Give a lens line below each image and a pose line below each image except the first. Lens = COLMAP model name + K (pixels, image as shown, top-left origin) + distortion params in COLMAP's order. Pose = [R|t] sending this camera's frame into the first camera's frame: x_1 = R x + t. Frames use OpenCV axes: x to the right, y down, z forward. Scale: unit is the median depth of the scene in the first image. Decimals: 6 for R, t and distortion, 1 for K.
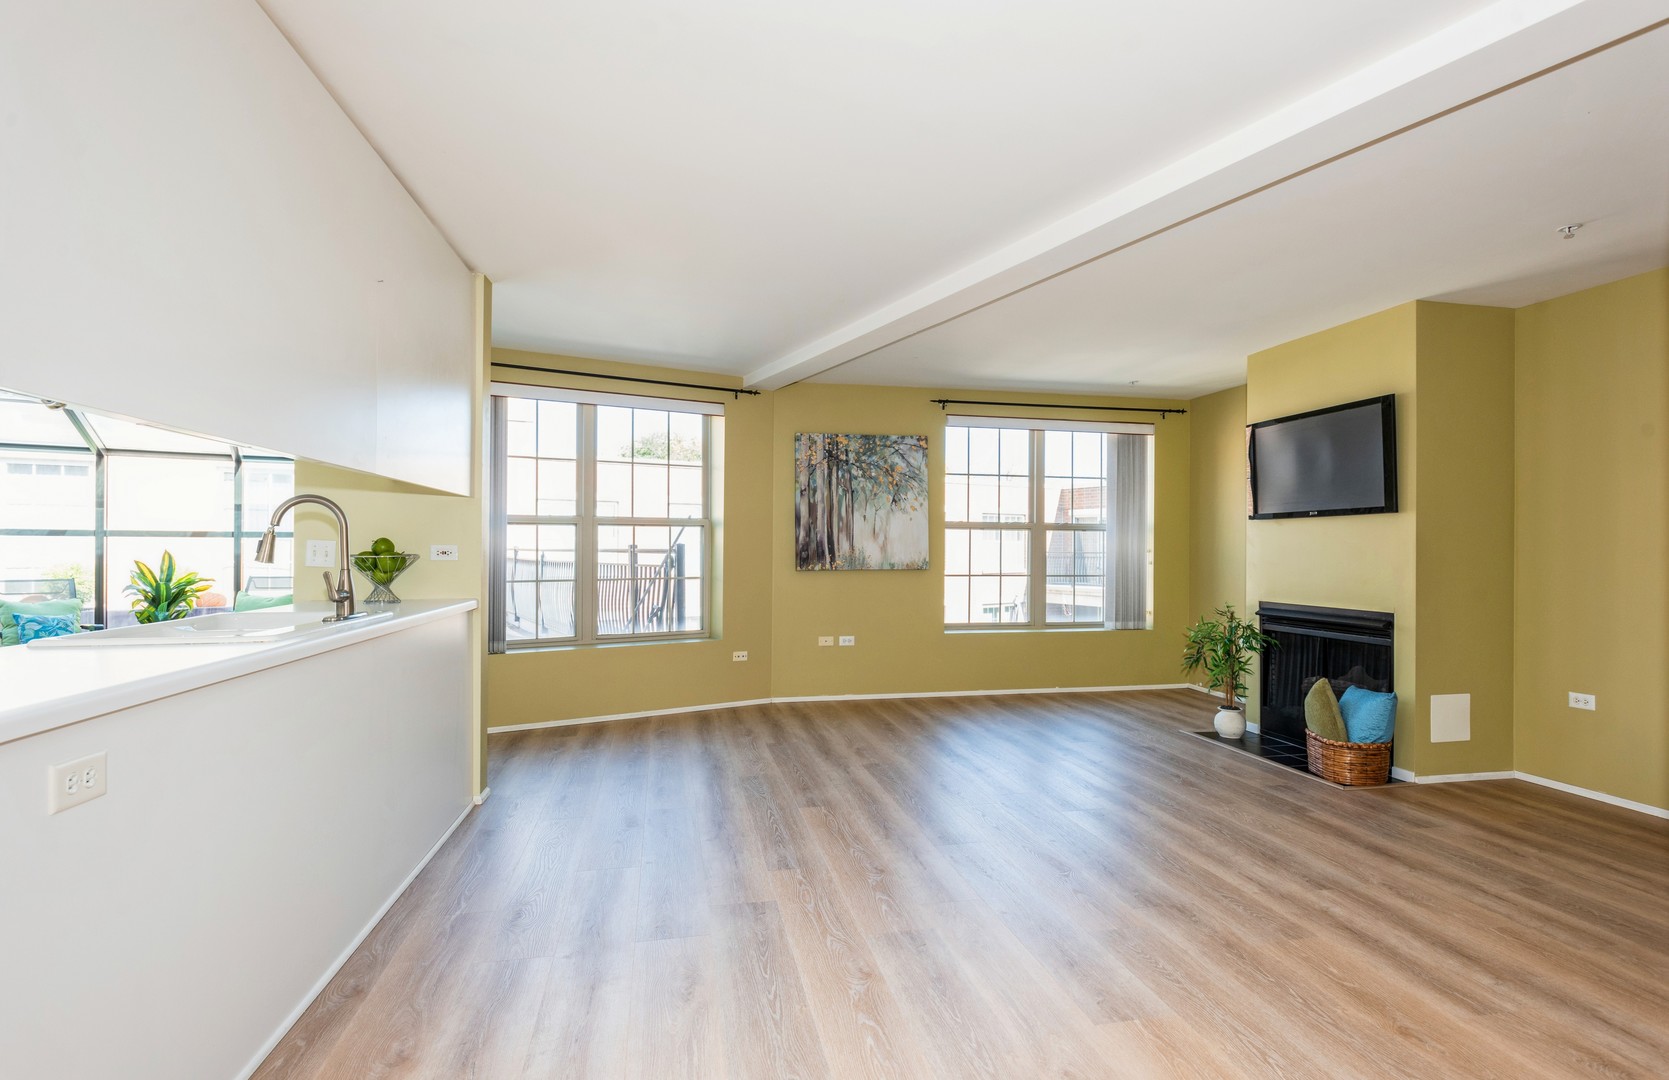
lens RADIAL K [[781.4, 0, 839.1], [0, 781.4, 547.0], [0, 0, 1]] dist [0.000736, -0.000273]
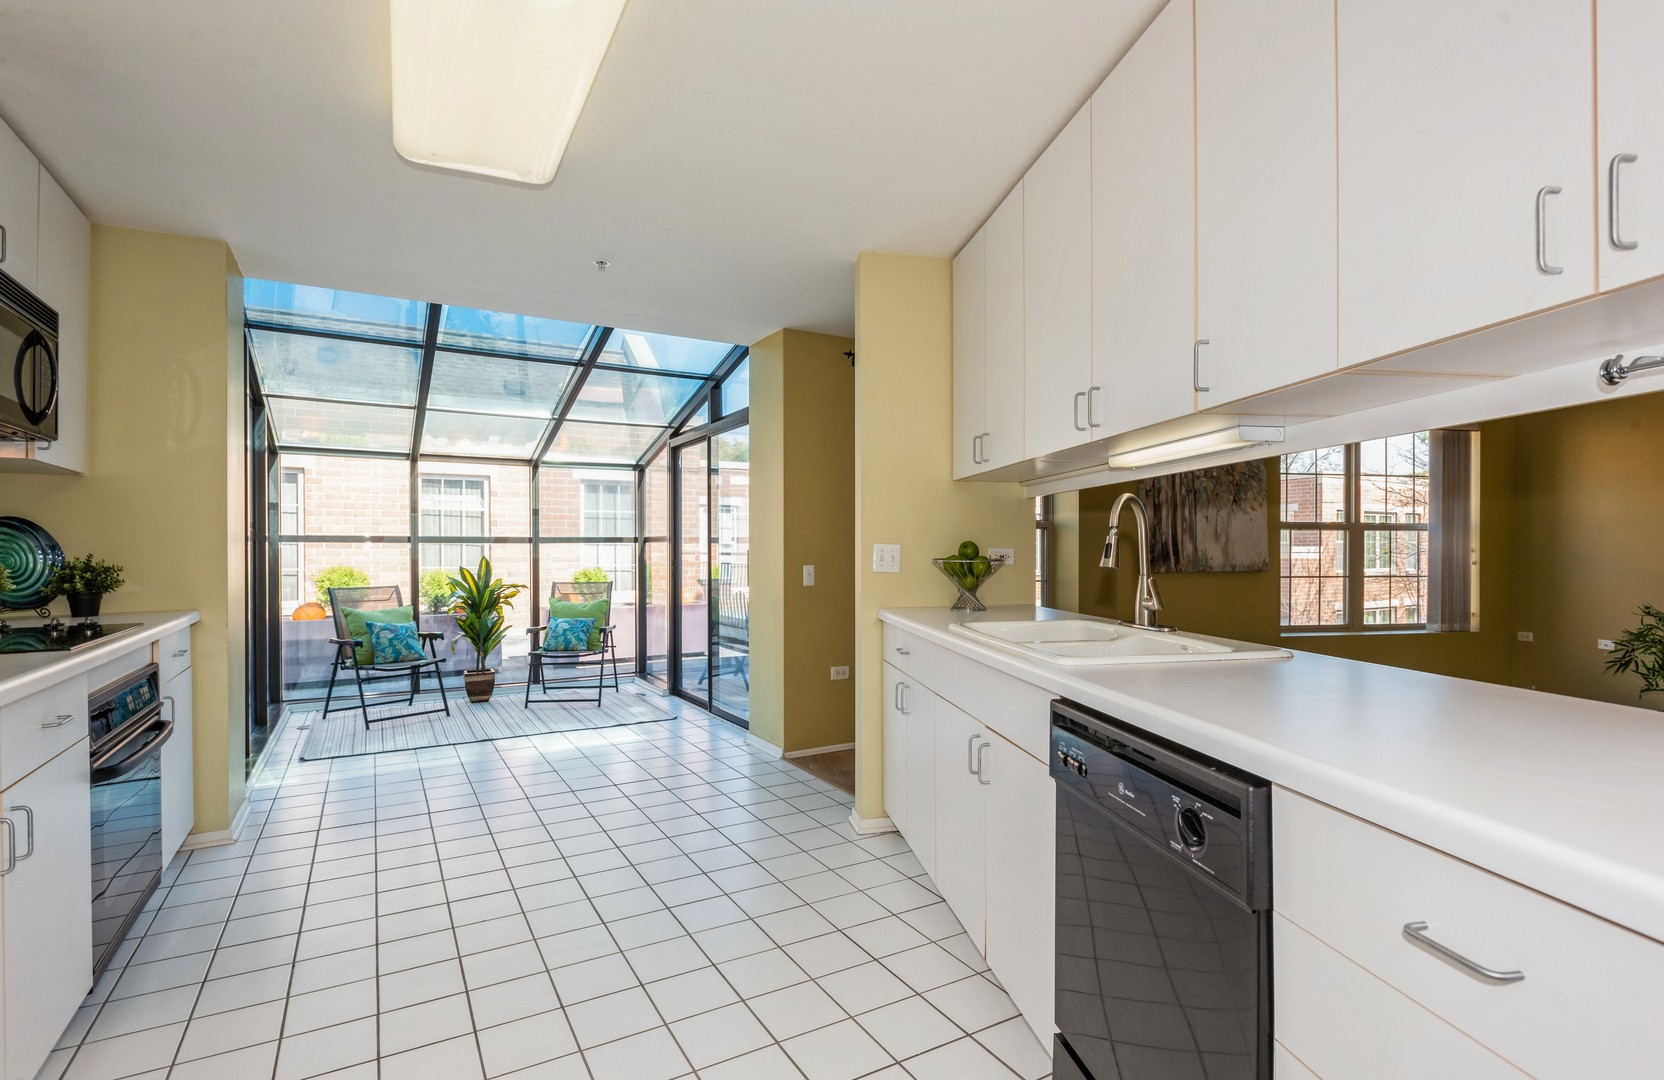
lens RADIAL K [[779.1, 0, 836.6], [0, 779.1, 547.0], [0, 0, 1]] dist [0.000736, -0.000273]
pose [[0.999945, -0.005979, -0.008613, -0.418039], [0.005955, 0.999978, -0.002766, -0.001895], [0.008630, 0.002715, 0.999959, 0.026837]]
